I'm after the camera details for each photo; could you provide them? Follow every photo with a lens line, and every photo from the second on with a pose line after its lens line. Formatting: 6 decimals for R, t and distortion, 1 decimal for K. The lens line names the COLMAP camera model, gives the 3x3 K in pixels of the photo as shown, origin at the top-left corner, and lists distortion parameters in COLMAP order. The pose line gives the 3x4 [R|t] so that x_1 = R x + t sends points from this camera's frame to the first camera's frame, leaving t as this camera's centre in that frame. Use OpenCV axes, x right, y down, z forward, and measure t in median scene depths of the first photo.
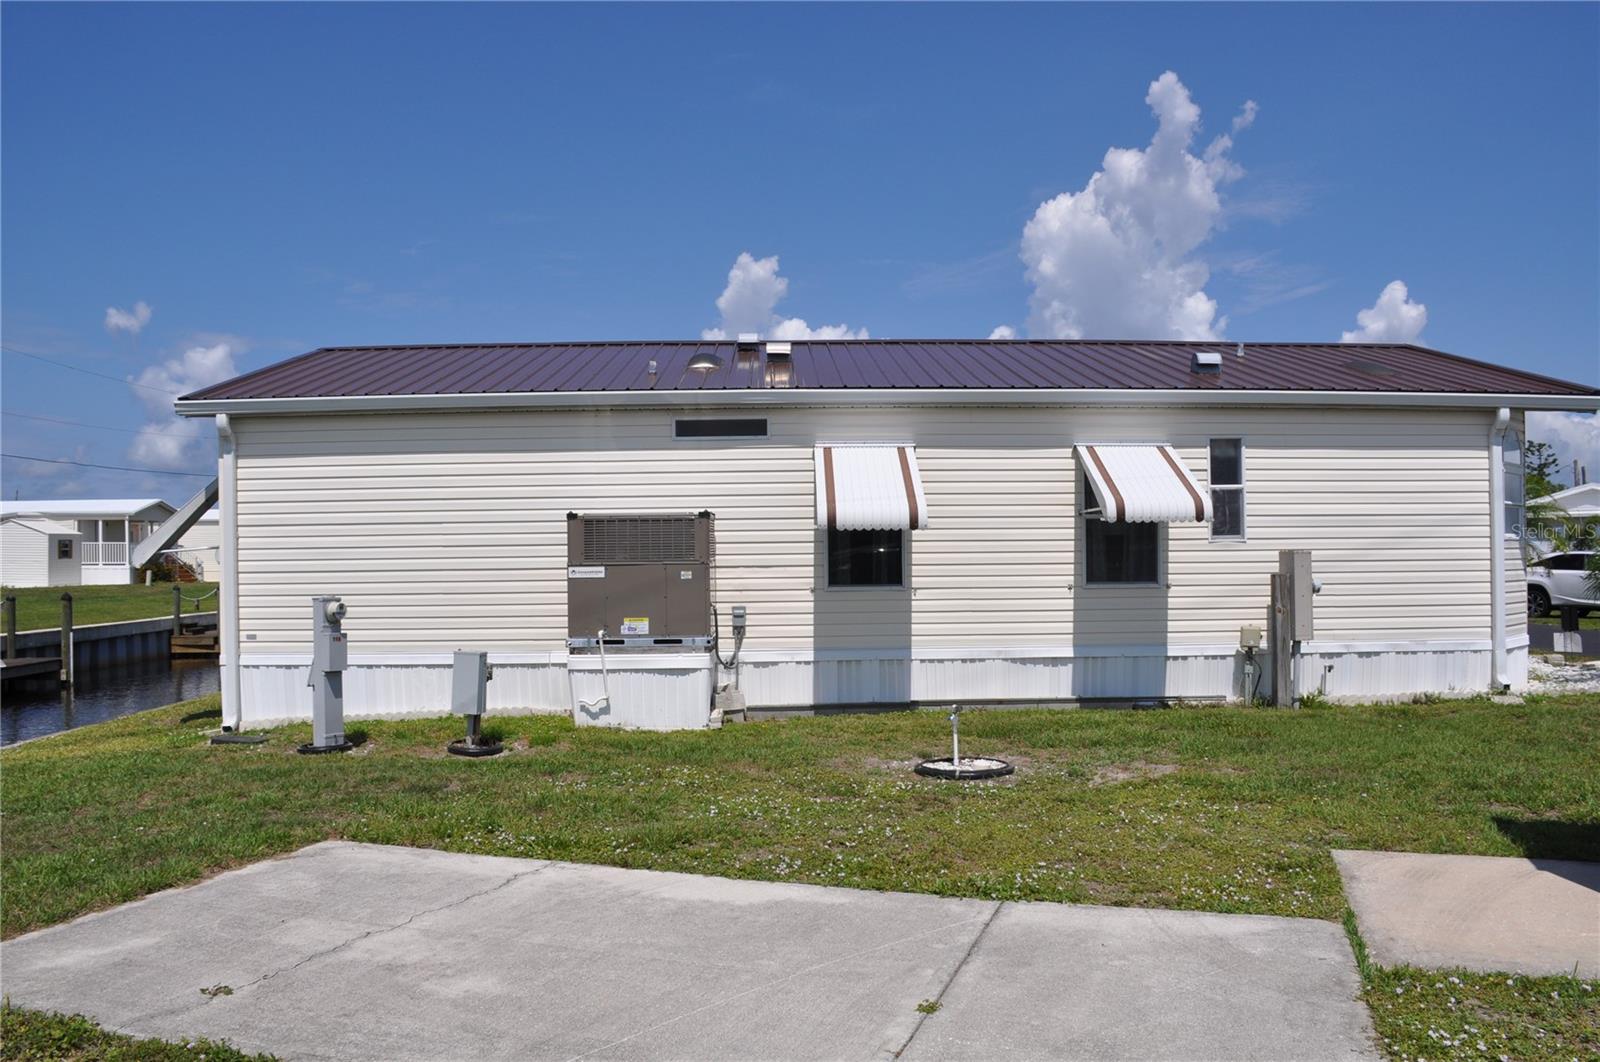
lens RADIAL K [[1221.0, 0, 804.9], [0, 1221.0, 561.0], [0, 0, 1]] dist [-0.126430, 0.084347]
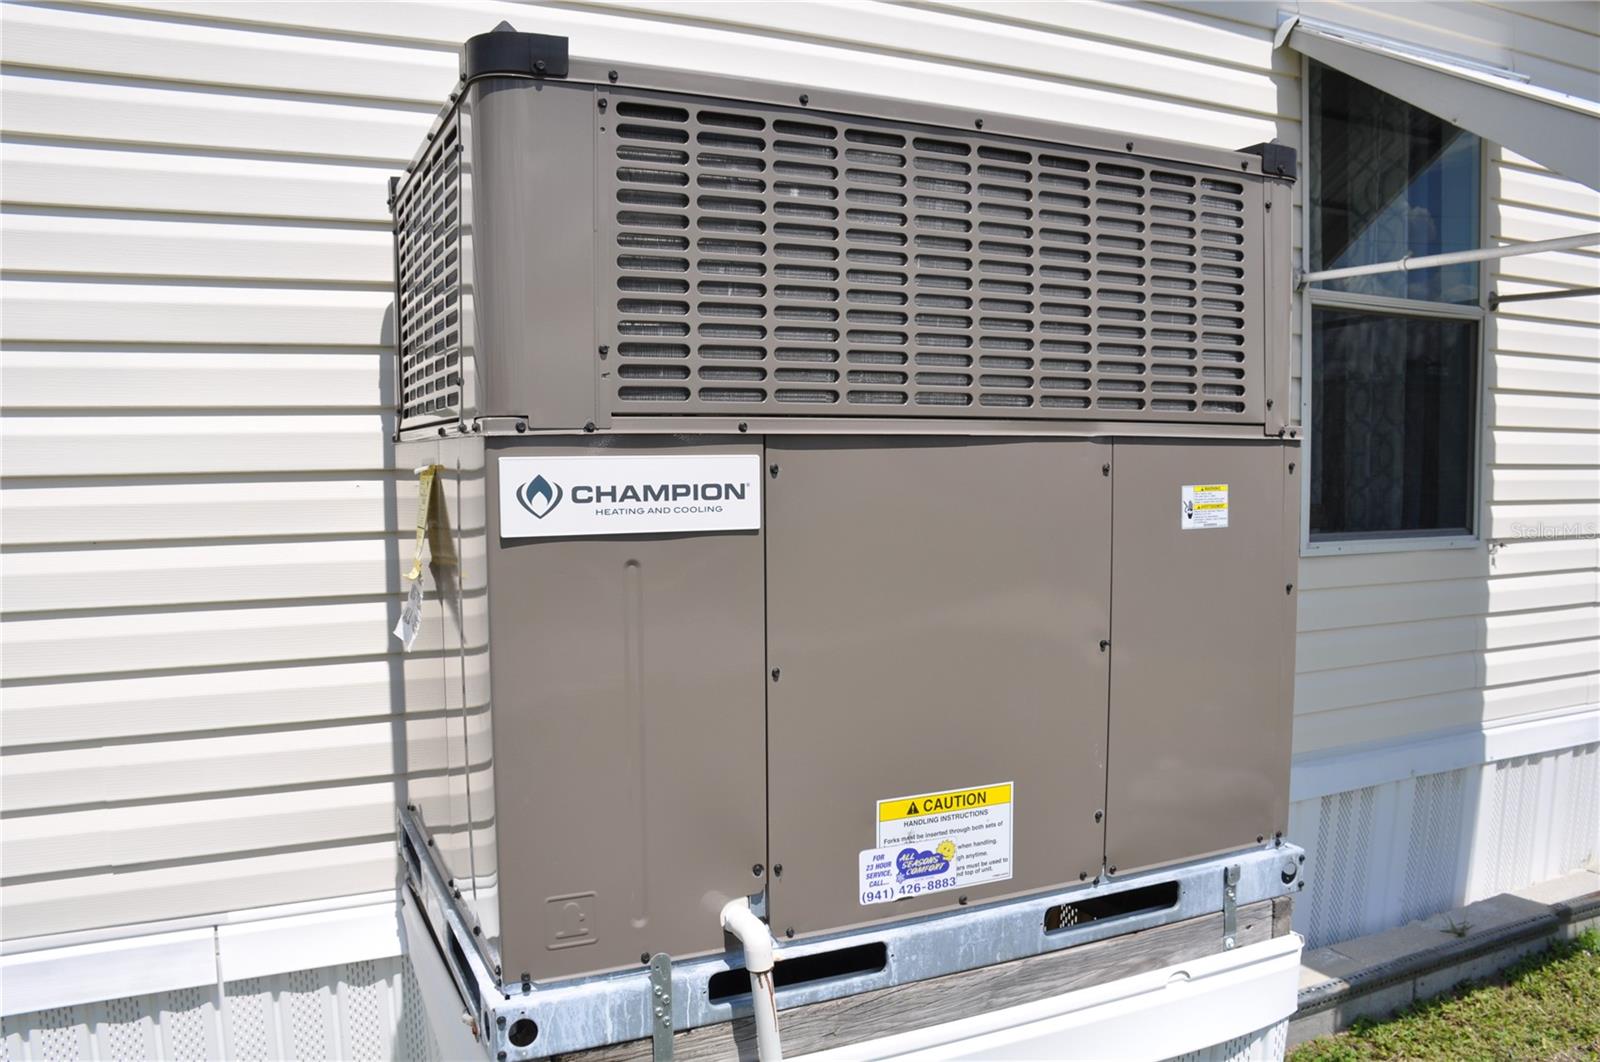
lens RADIAL K [[1221.0, 0, 804.9], [0, 1221.0, 561.0], [0, 0, 1]] dist [-0.126430, 0.084347]
pose [[0.913562, -0.028570, 0.405695, -0.198688], [0.002016, 0.997835, 0.065732, 0.007256], [-0.406695, -0.059232, 0.911642, 0.797333]]
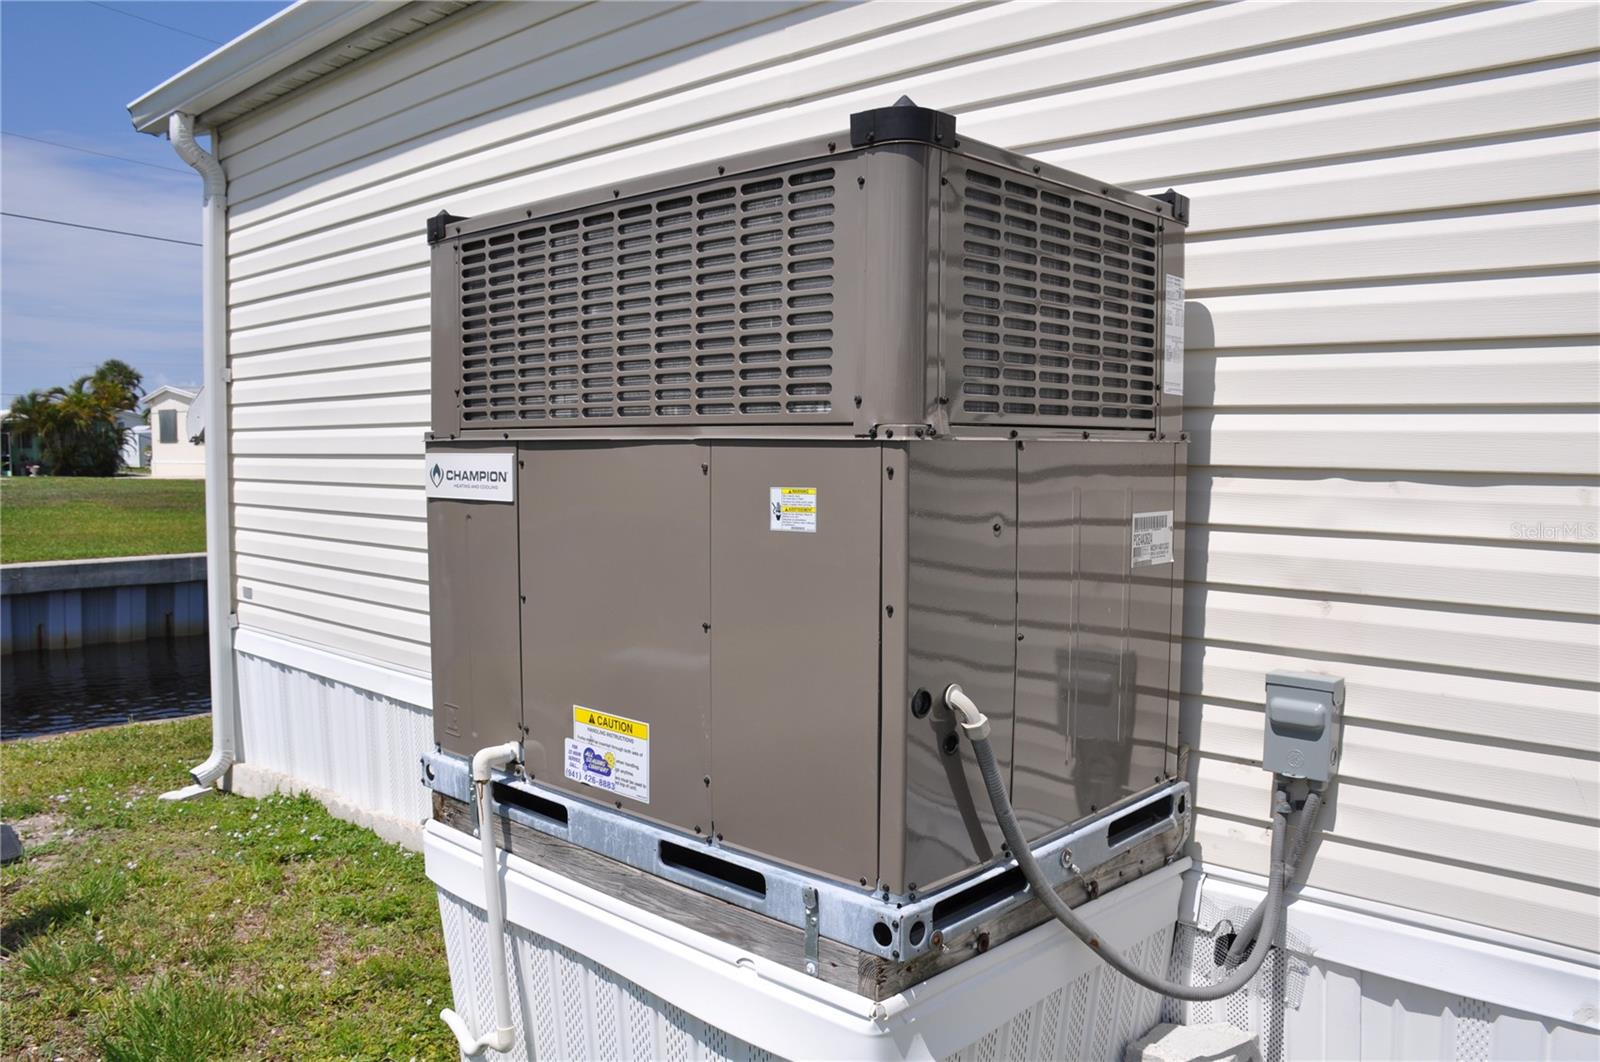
lens RADIAL K [[1221.0, 0, 804.9], [0, 1221.0, 561.0], [0, 0, 1]] dist [-0.126430, 0.084347]
pose [[0.718906, 0.078780, -0.690629, 0.018545], [-0.020382, 0.995519, 0.092343, 0.002811], [0.694809, -0.052309, 0.717290, 0.808104]]
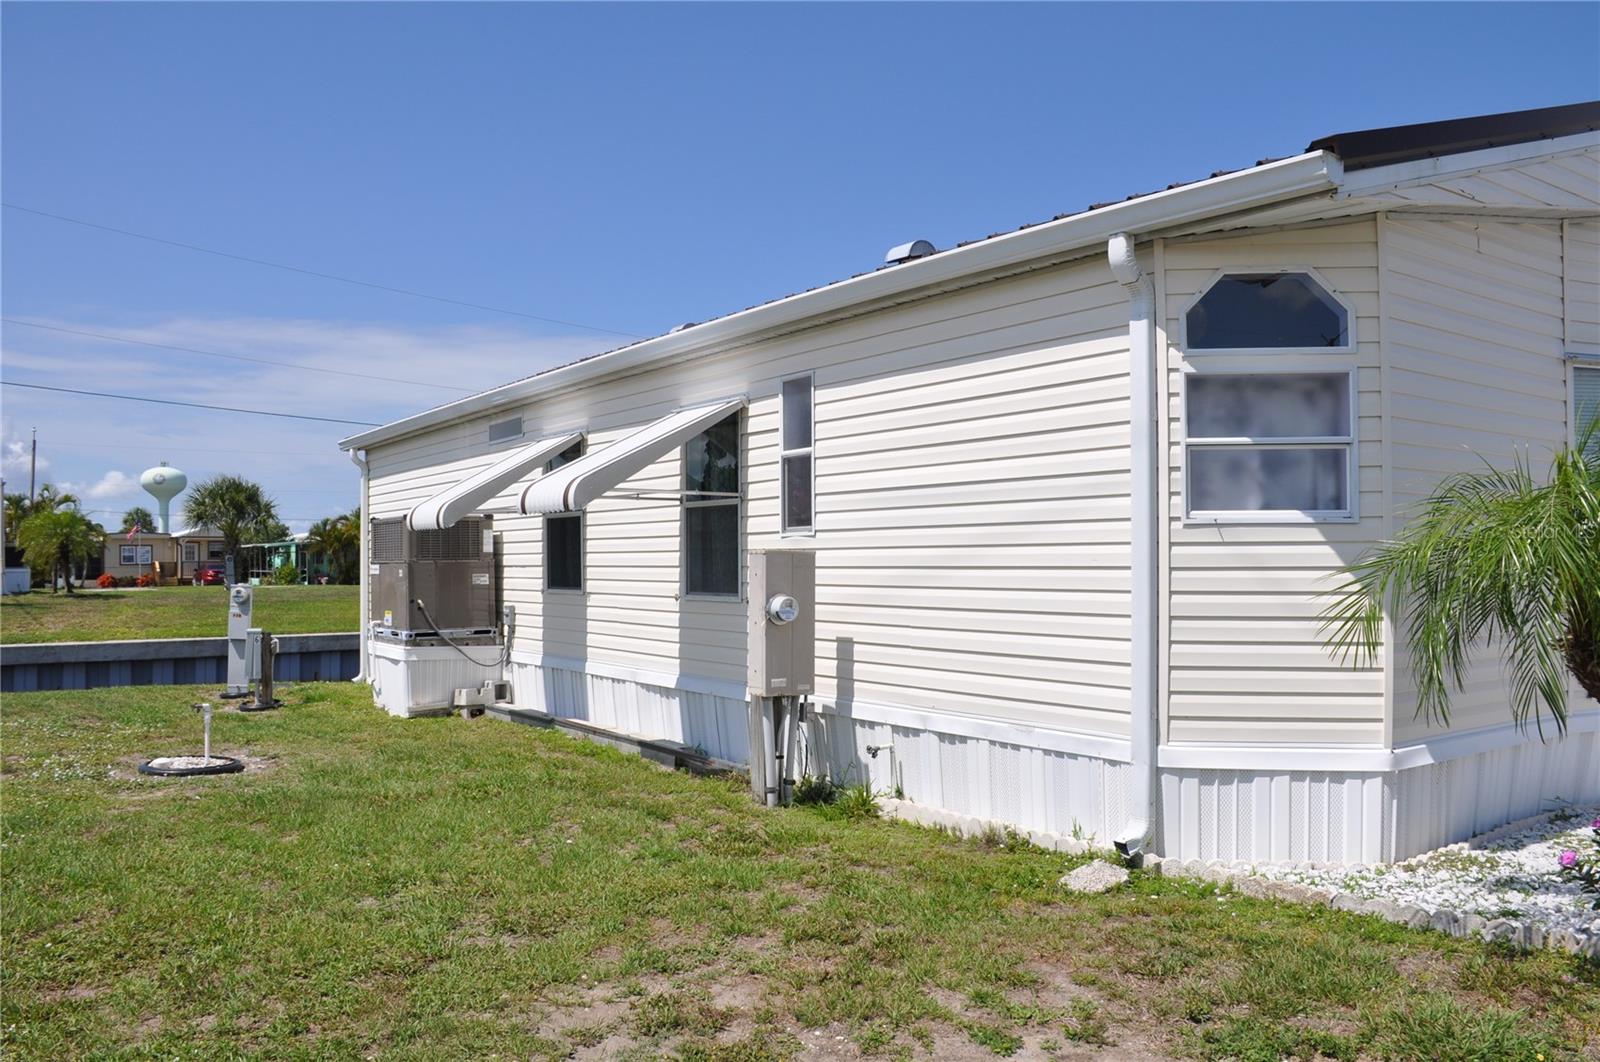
lens RADIAL K [[1221.0, 0, 804.9], [0, 1221.0, 561.0], [0, 0, 1]] dist [-0.126430, 0.084347]
pose [[0.564608, 0.007130, -0.825328, 0.909094], [-0.004680, 0.999974, 0.005437, -0.006343], [0.825346, 0.000793, 0.564627, 0.634946]]
